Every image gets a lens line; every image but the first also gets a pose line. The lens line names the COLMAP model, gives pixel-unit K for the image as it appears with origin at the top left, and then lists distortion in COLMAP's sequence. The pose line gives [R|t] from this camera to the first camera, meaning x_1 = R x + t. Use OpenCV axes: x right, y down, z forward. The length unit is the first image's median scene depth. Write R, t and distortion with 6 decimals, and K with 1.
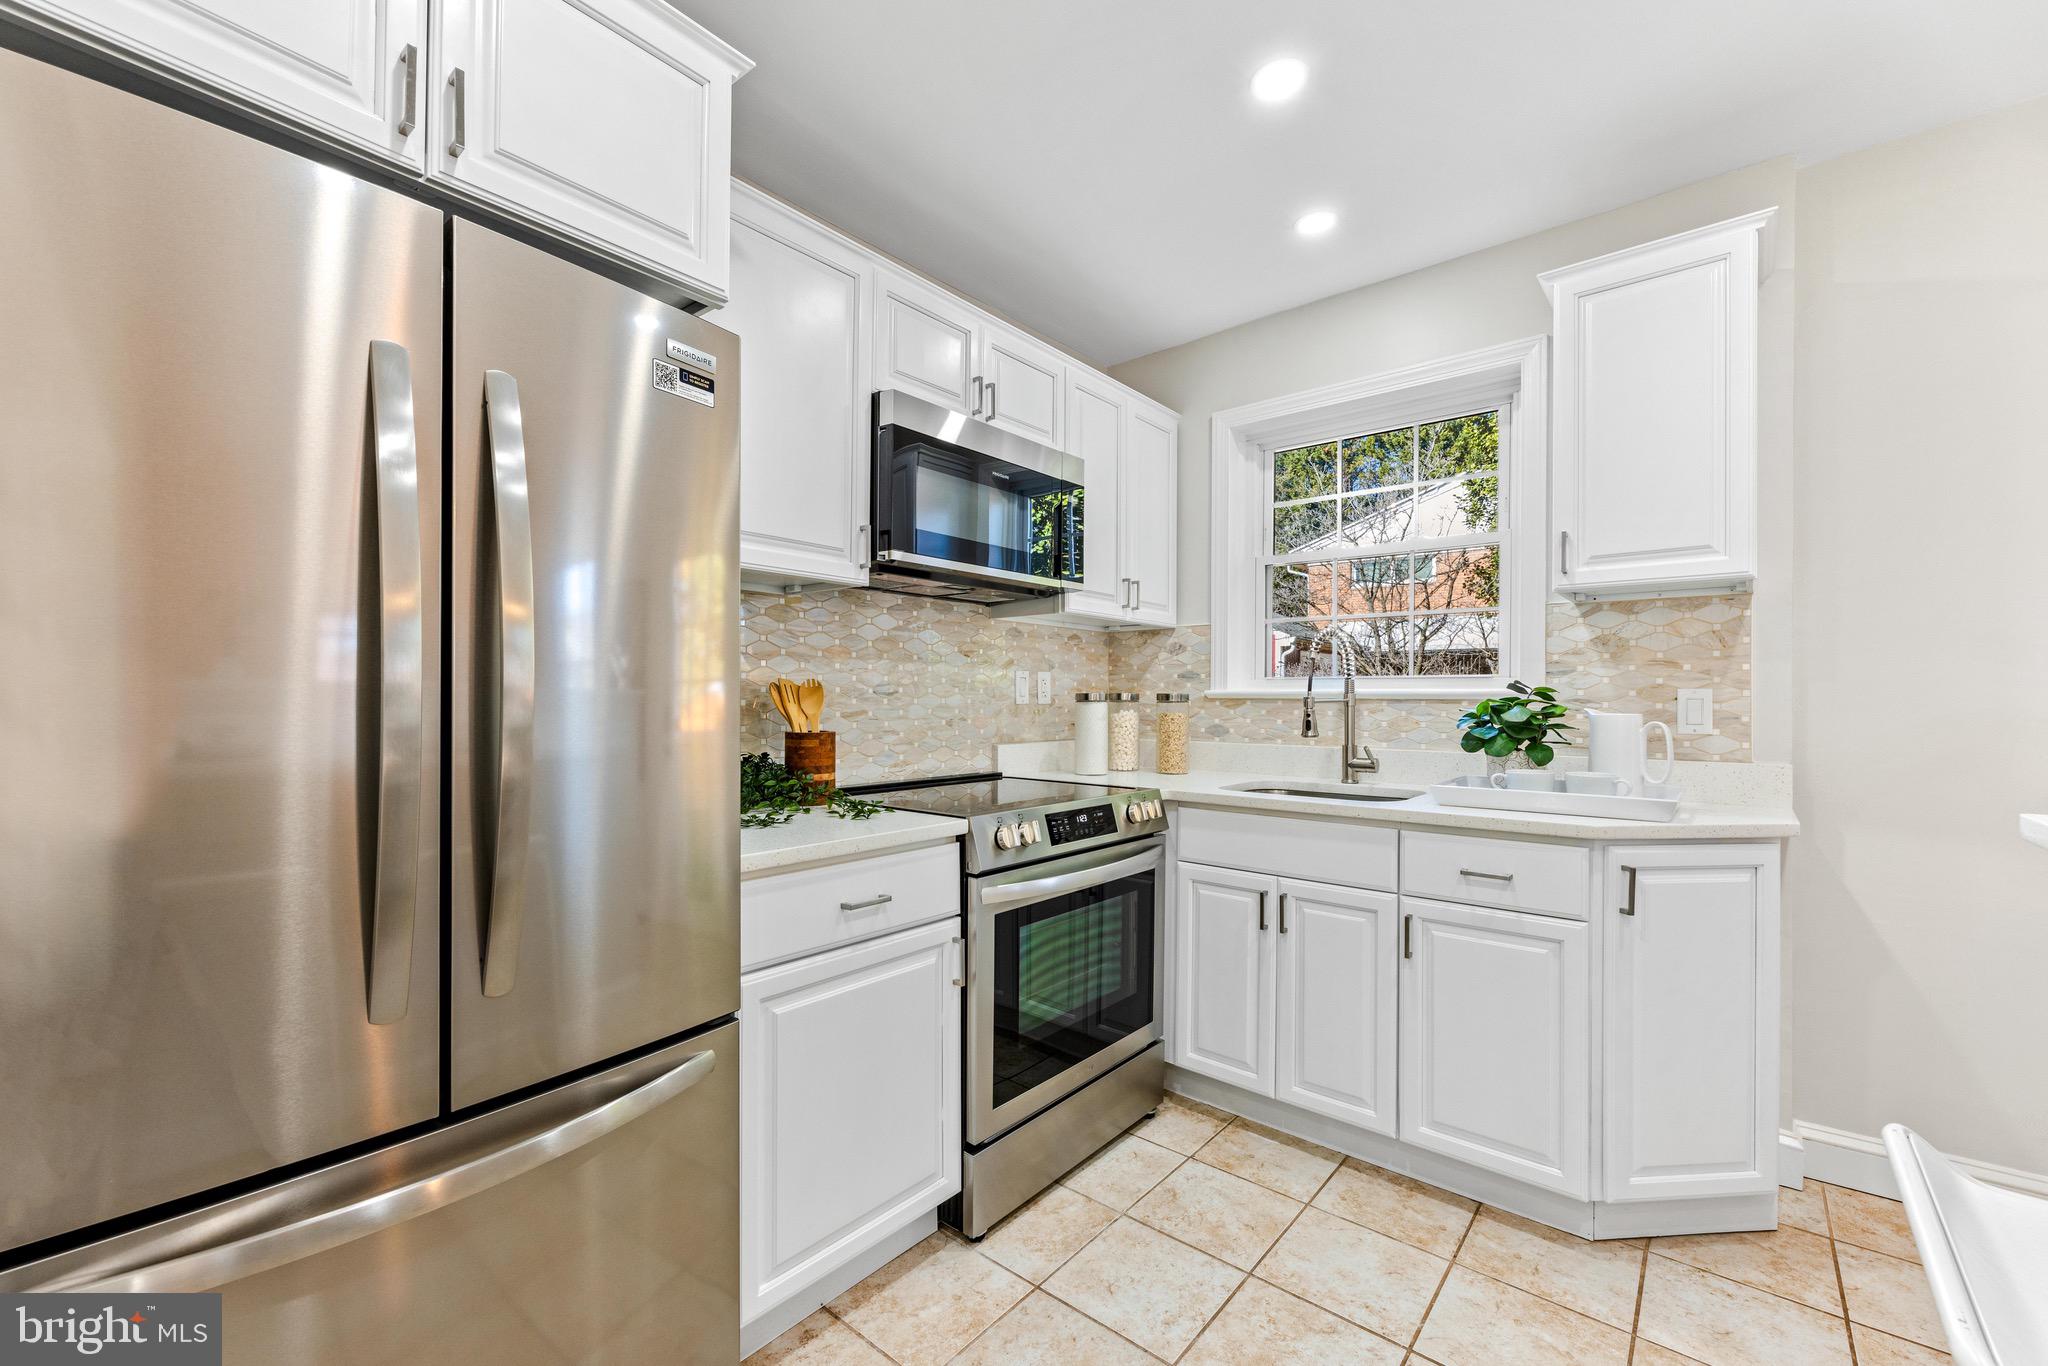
lens RADIAL K [[830.1, 0, 1033.2], [0, 830.1, 703.2], [0, 0, 1]] dist [-0.004745, 0.001624]
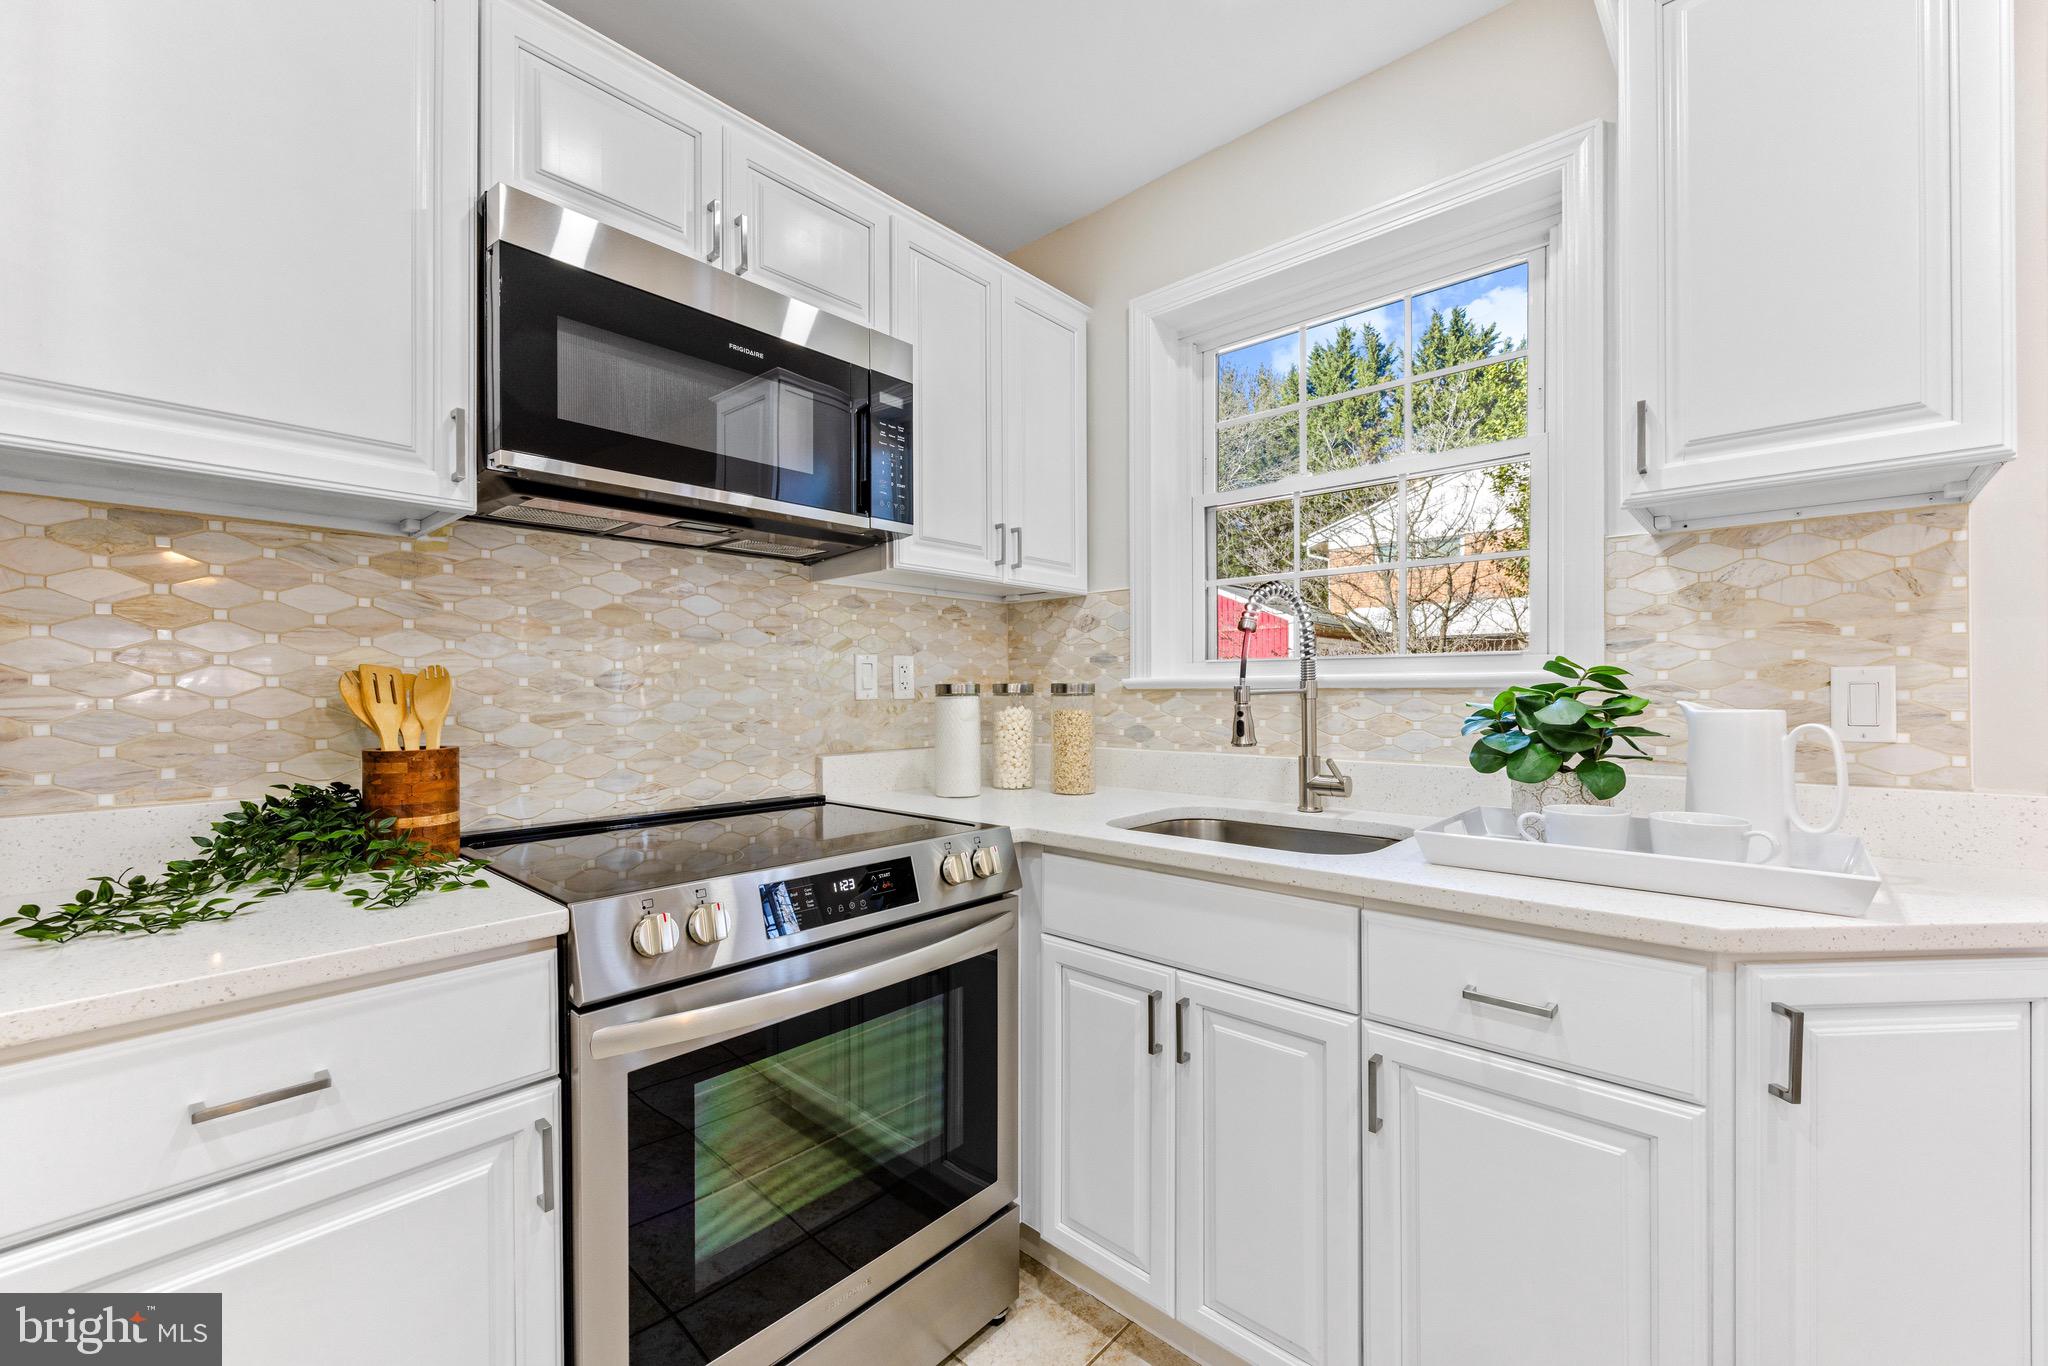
lens RADIAL K [[830.1, 0, 1029.4], [0, 830.1, 696.1], [0, 0, 1]] dist [-0.004745, 0.001624]
pose [[0.999288, -0.008766, -0.036706, 0.221598], [0.008771, 0.999962, -0.000006, -0.001322], [0.036704, -0.000316, 0.999326, 0.387686]]
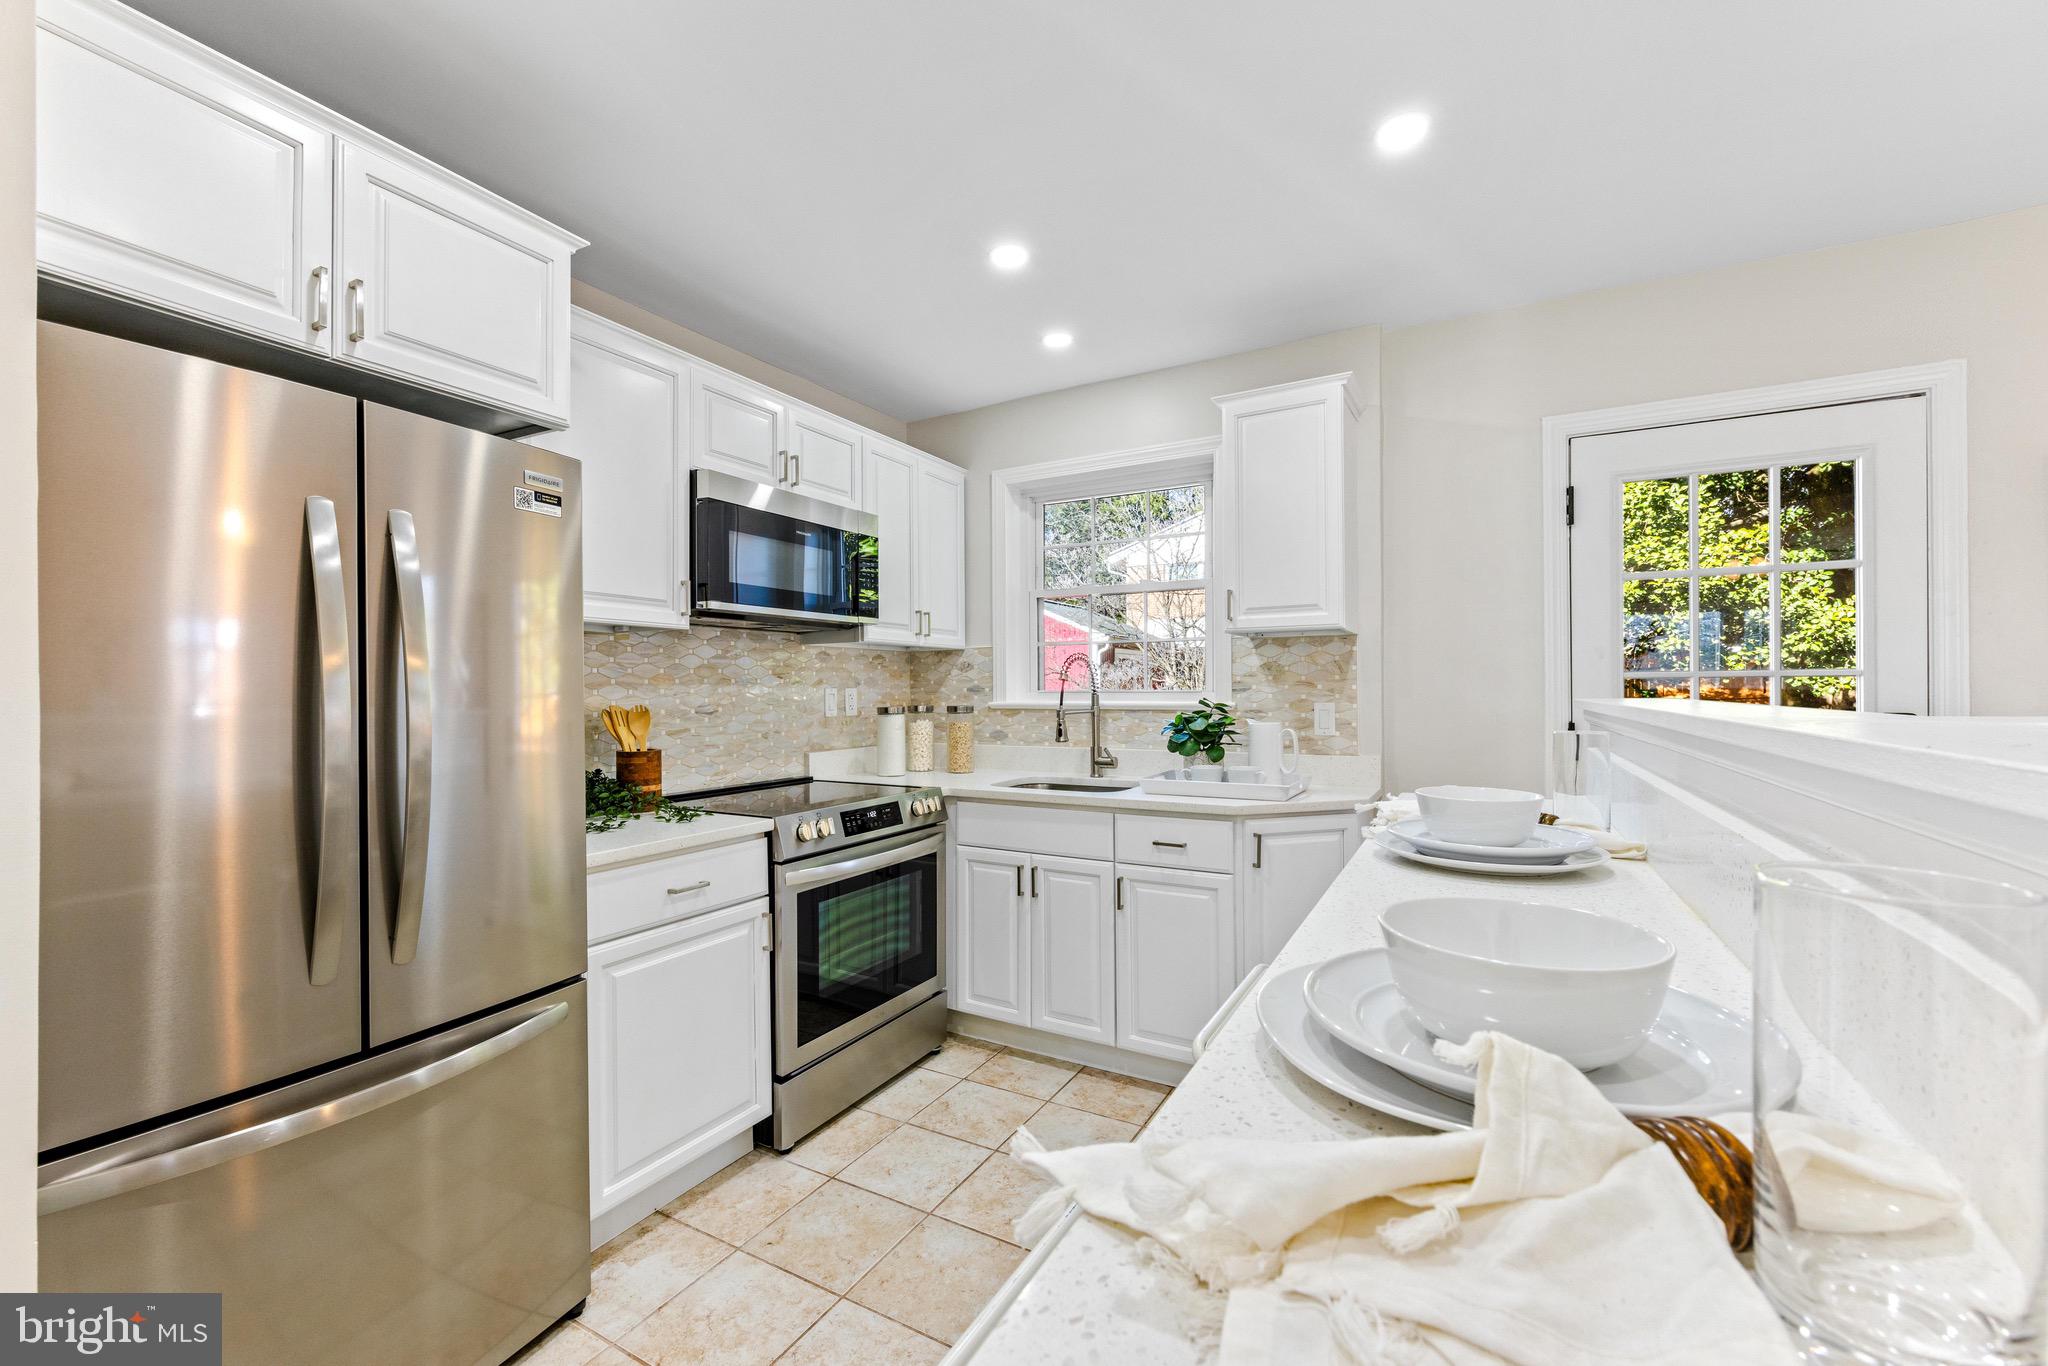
lens RADIAL K [[830.1, 0, 1029.6], [0, 830.1, 691.4], [0, 0, 1]] dist [-0.004745, 0.001624]
pose [[0.982627, -0.012059, 0.185197, 0.063222], [0.012474, 0.999922, -0.001077, -0.041953], [-0.185169, 0.003369, 0.982701, -0.273401]]
